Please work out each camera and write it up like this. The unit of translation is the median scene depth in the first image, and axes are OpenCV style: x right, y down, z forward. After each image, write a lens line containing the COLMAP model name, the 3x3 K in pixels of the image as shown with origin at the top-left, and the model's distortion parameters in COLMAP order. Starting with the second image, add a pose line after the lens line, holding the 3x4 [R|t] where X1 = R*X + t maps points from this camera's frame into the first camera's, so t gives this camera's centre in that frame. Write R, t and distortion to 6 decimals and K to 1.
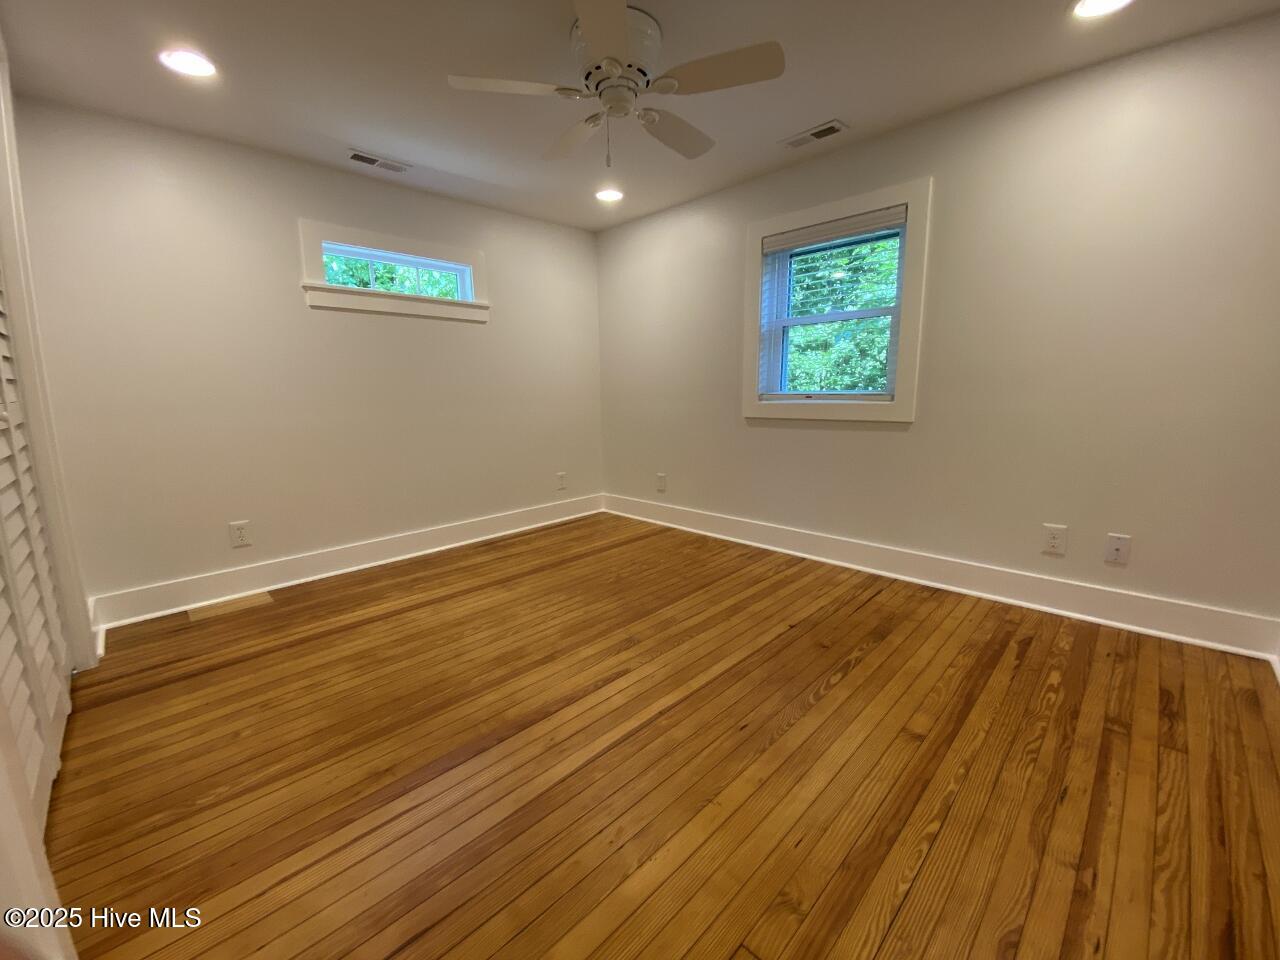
lens RADIAL K [[517.6, 0, 635.5], [0, 517.6, 476.4], [0, 0, 1]] dist [0.018769, -0.017069]
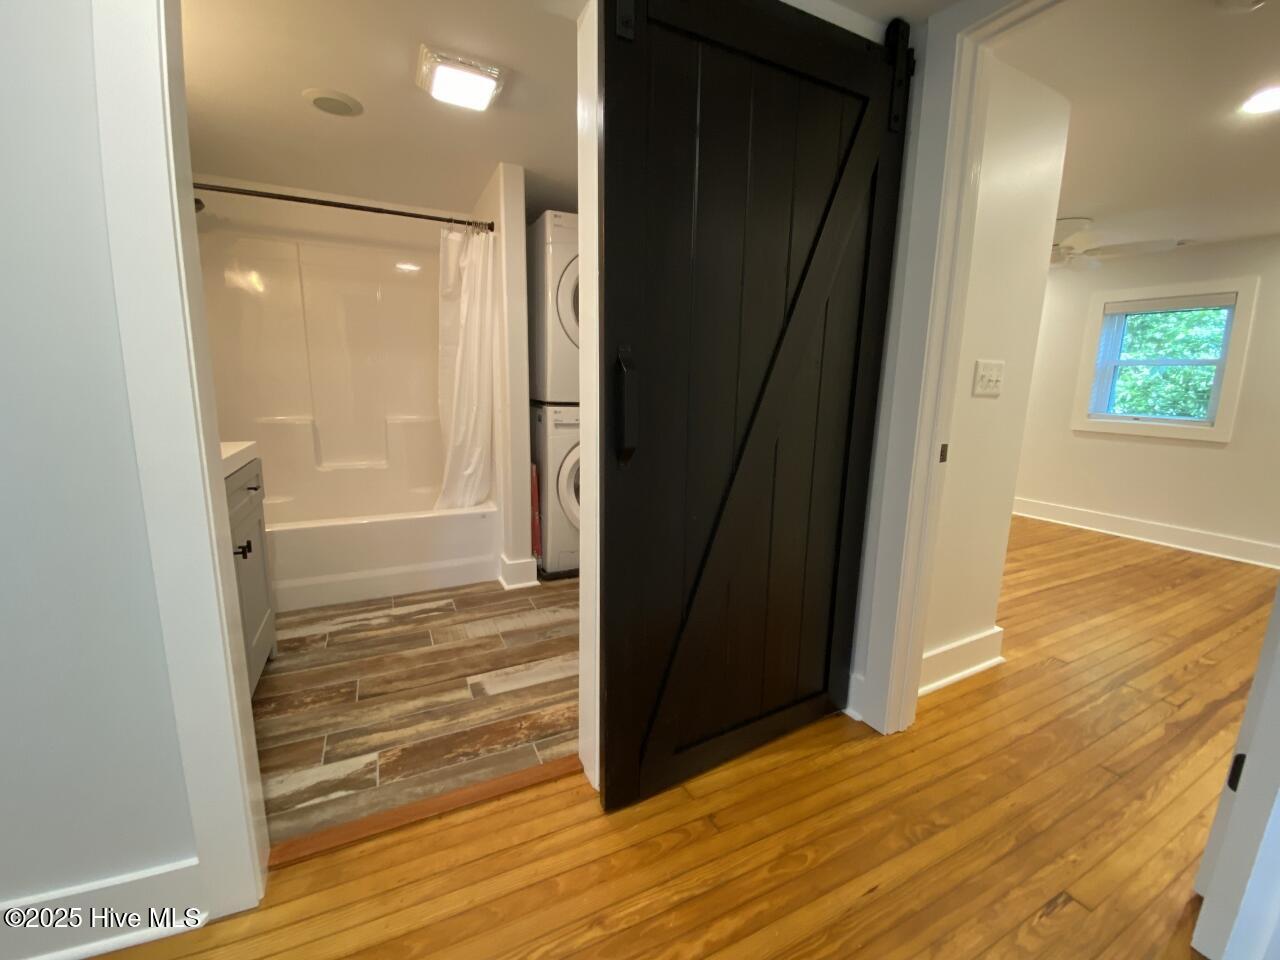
lens RADIAL K [[526.4, 0, 637.5], [0, 526.4, 476.9], [0, 0, 1]] dist [0.020507, -0.019773]
pose [[0.949419, 0.086569, -0.301844, -0.695874], [-0.083049, 0.996244, 0.024503, 0.108995], [0.302831, 0.001804, 0.953043, -1.056338]]
